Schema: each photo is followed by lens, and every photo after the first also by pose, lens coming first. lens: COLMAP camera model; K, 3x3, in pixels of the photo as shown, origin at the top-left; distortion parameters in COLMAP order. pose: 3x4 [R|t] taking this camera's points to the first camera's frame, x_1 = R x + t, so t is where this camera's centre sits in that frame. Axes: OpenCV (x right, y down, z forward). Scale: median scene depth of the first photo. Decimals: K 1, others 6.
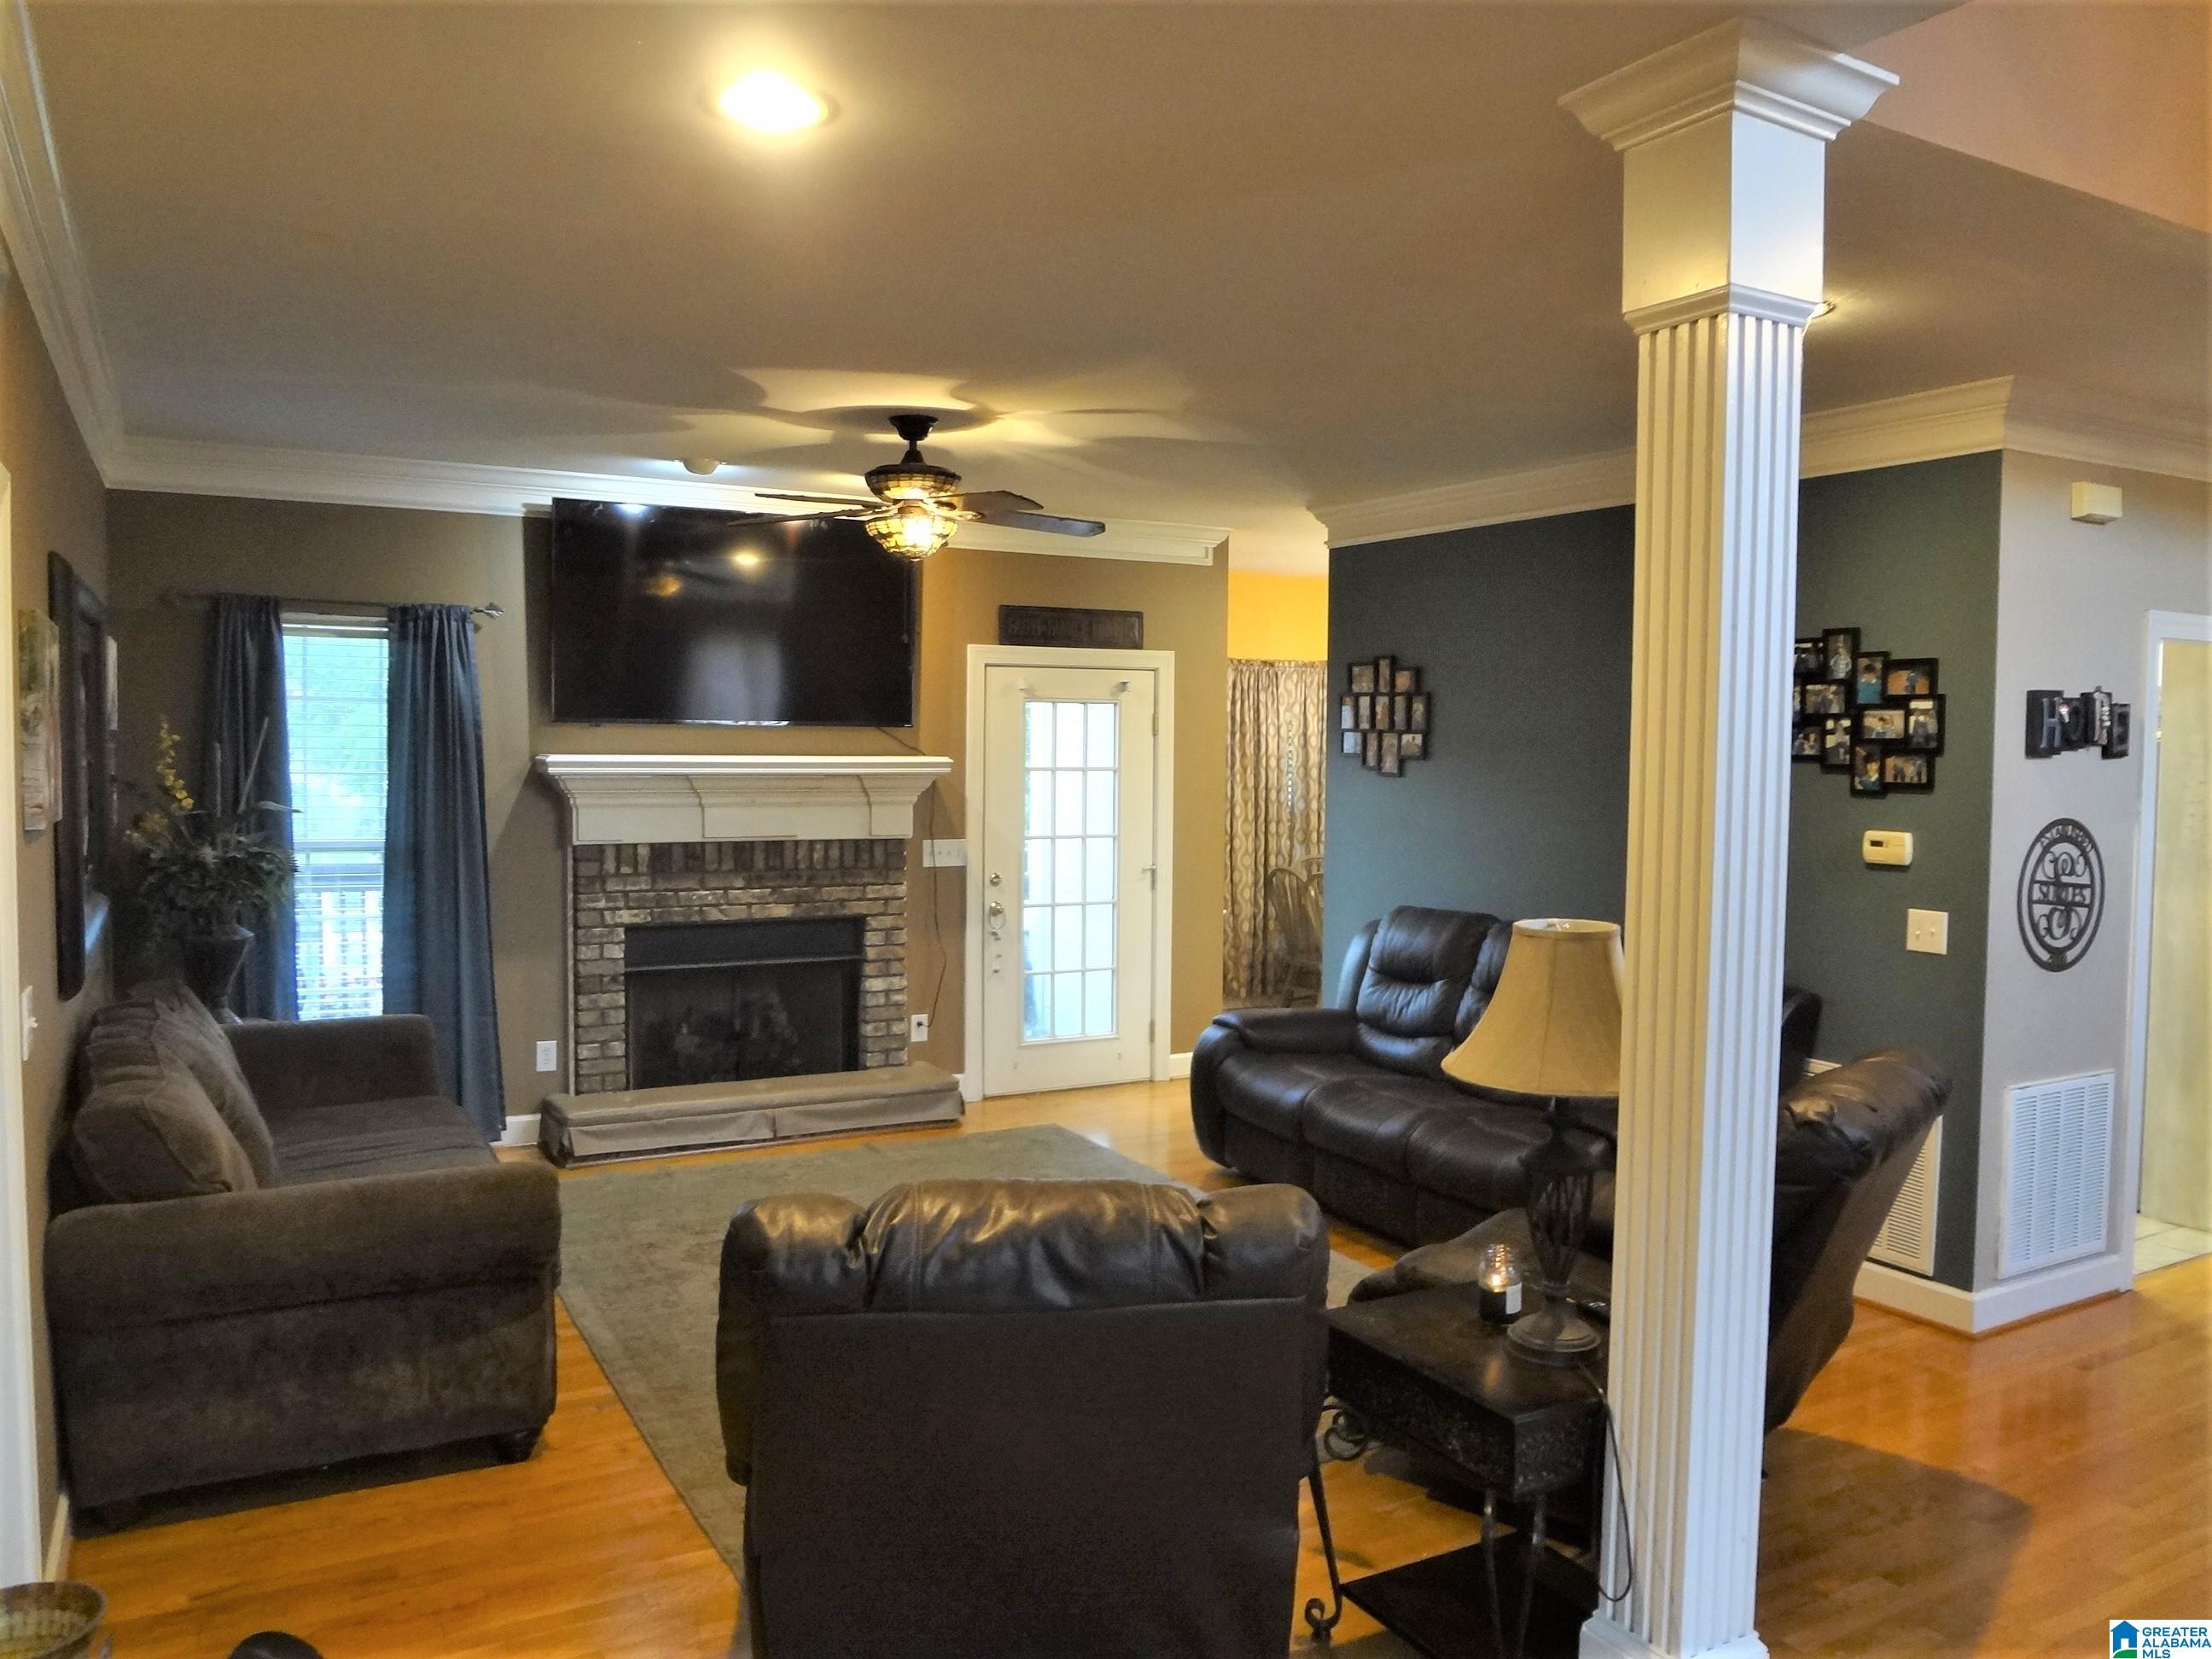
lens RADIAL K [[1668.8, 0, 1106.0], [0, 1668.8, 829.5], [0, 0, 1]] dist [-0.053818, 0.001953]
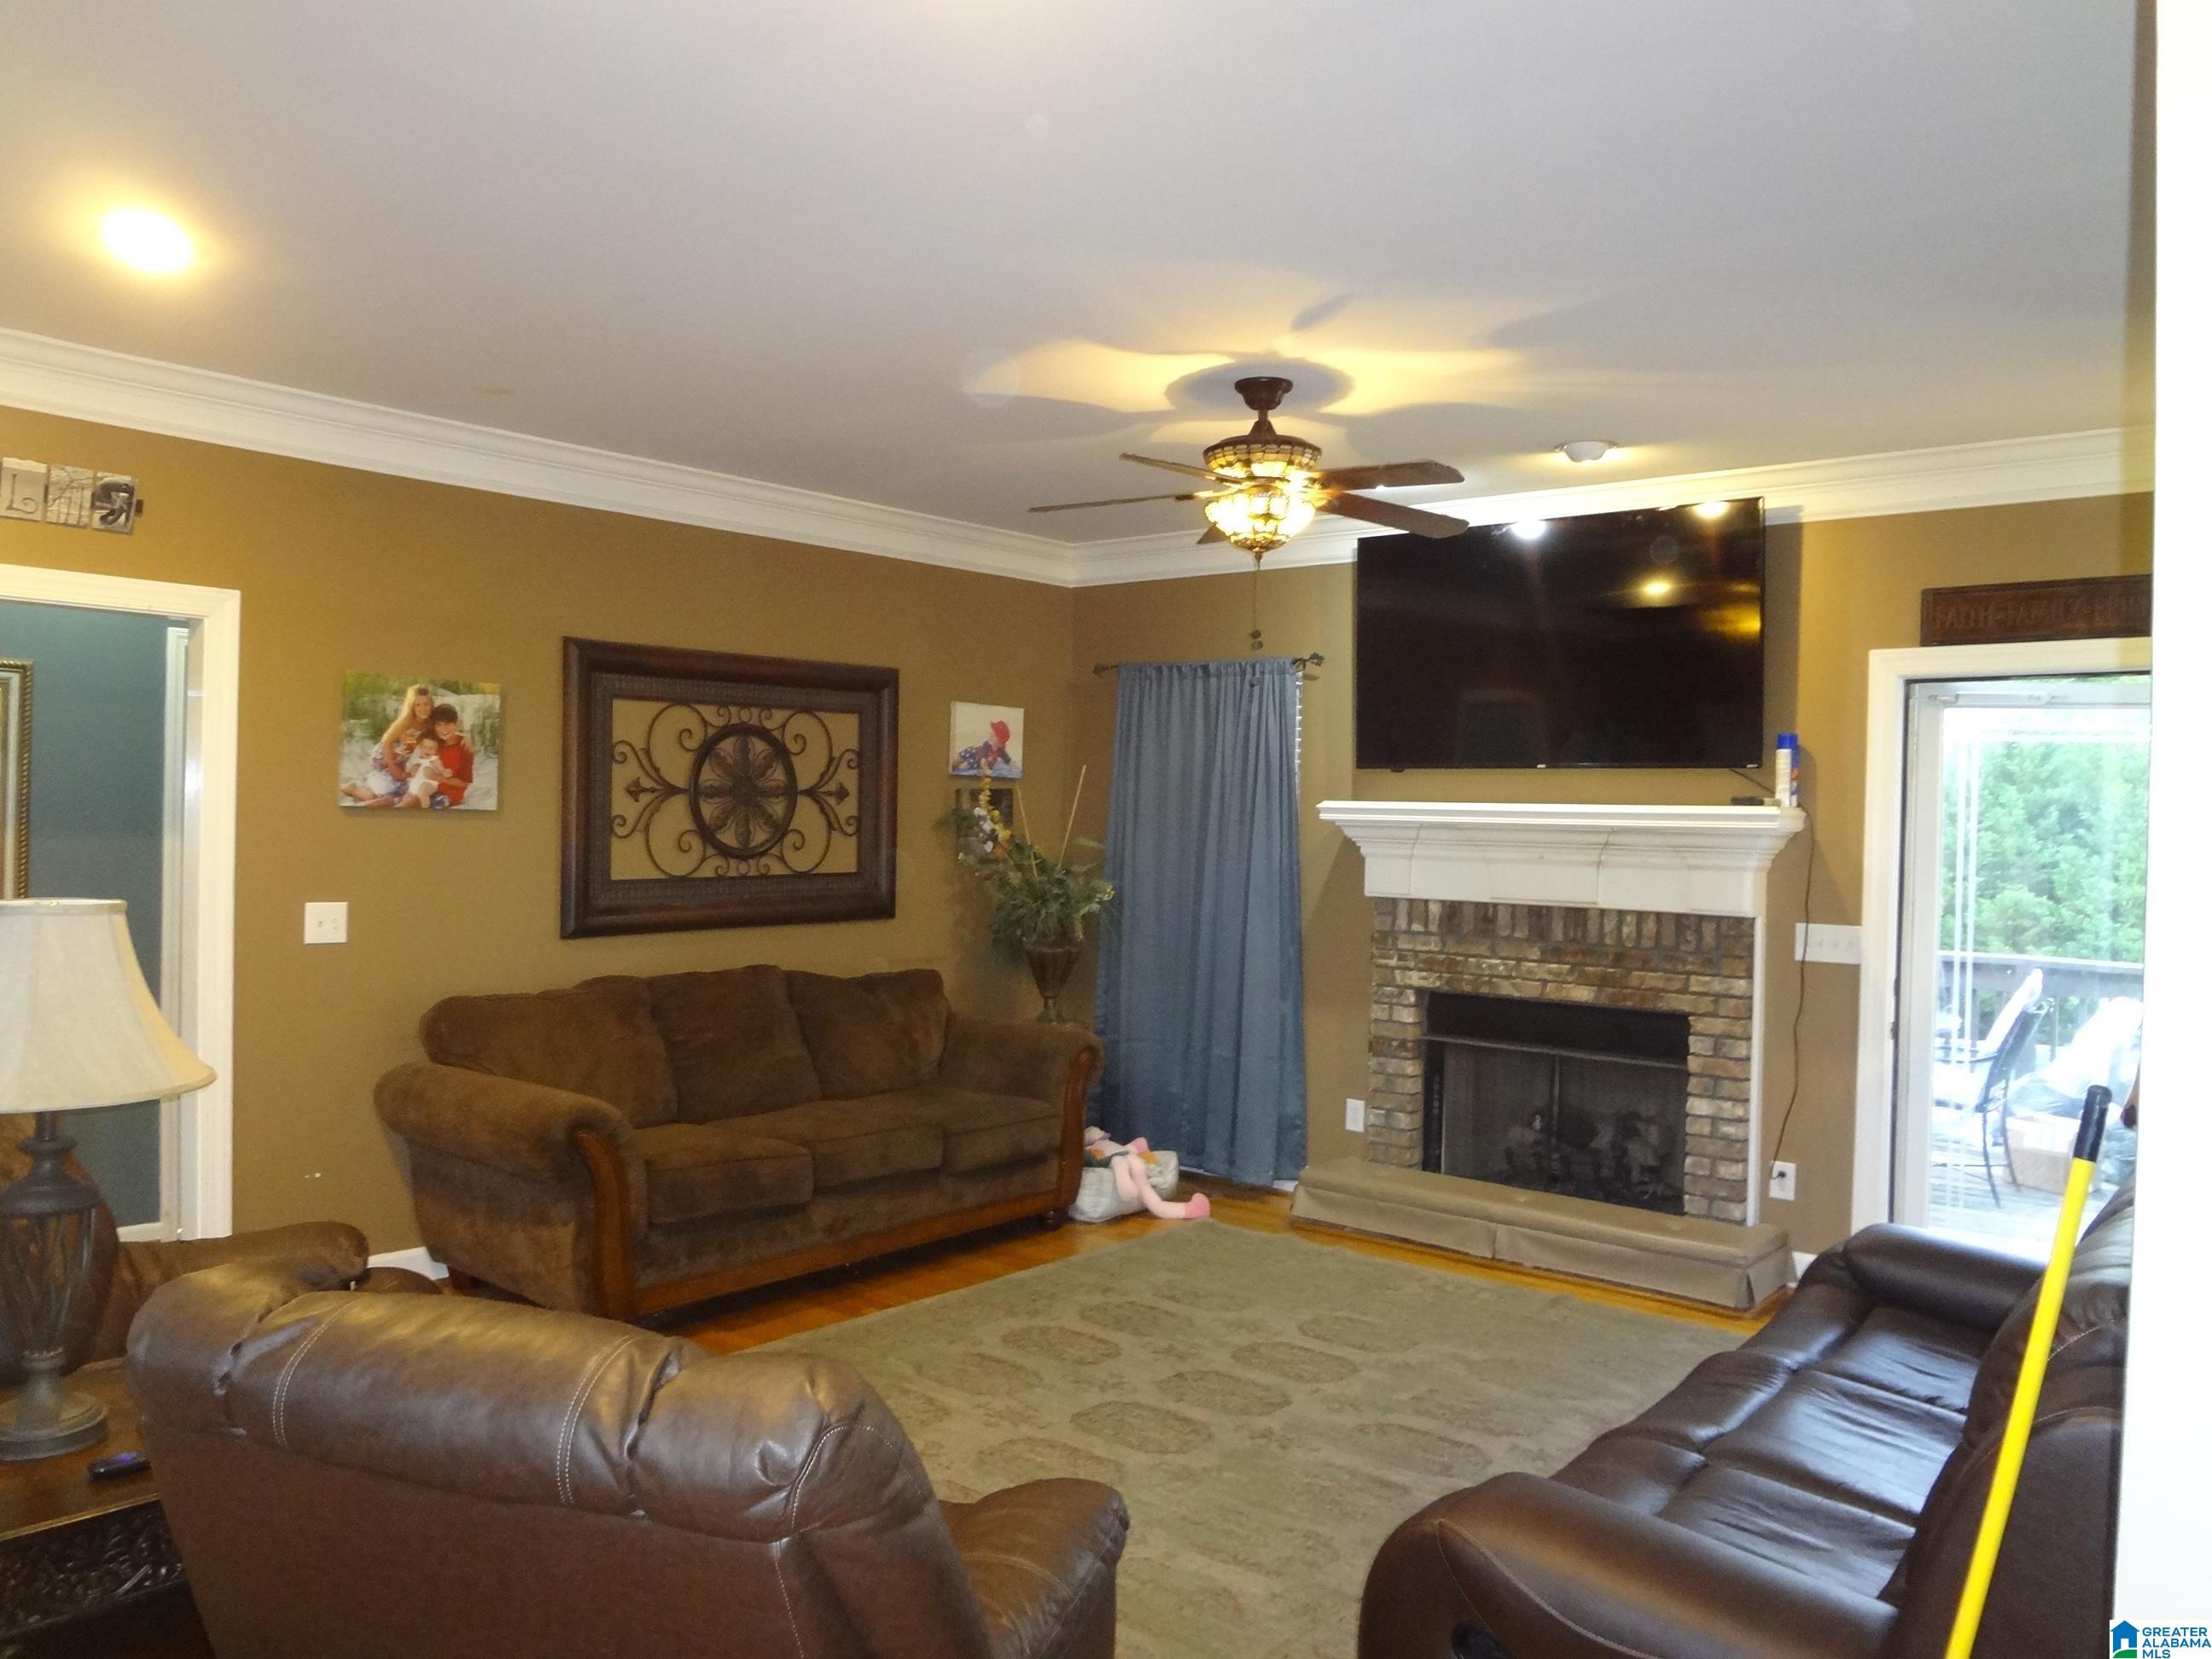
lens RADIAL K [[1668.8, 0, 1106.0], [0, 1668.8, 829.5], [0, 0, 1]] dist [-0.053818, 0.001953]
pose [[0.342041, 0.005287, -0.939670, 0.502521], [-0.063867, 0.997803, -0.017634, -0.002483], [0.937512, 0.066045, 0.341627, 0.505450]]
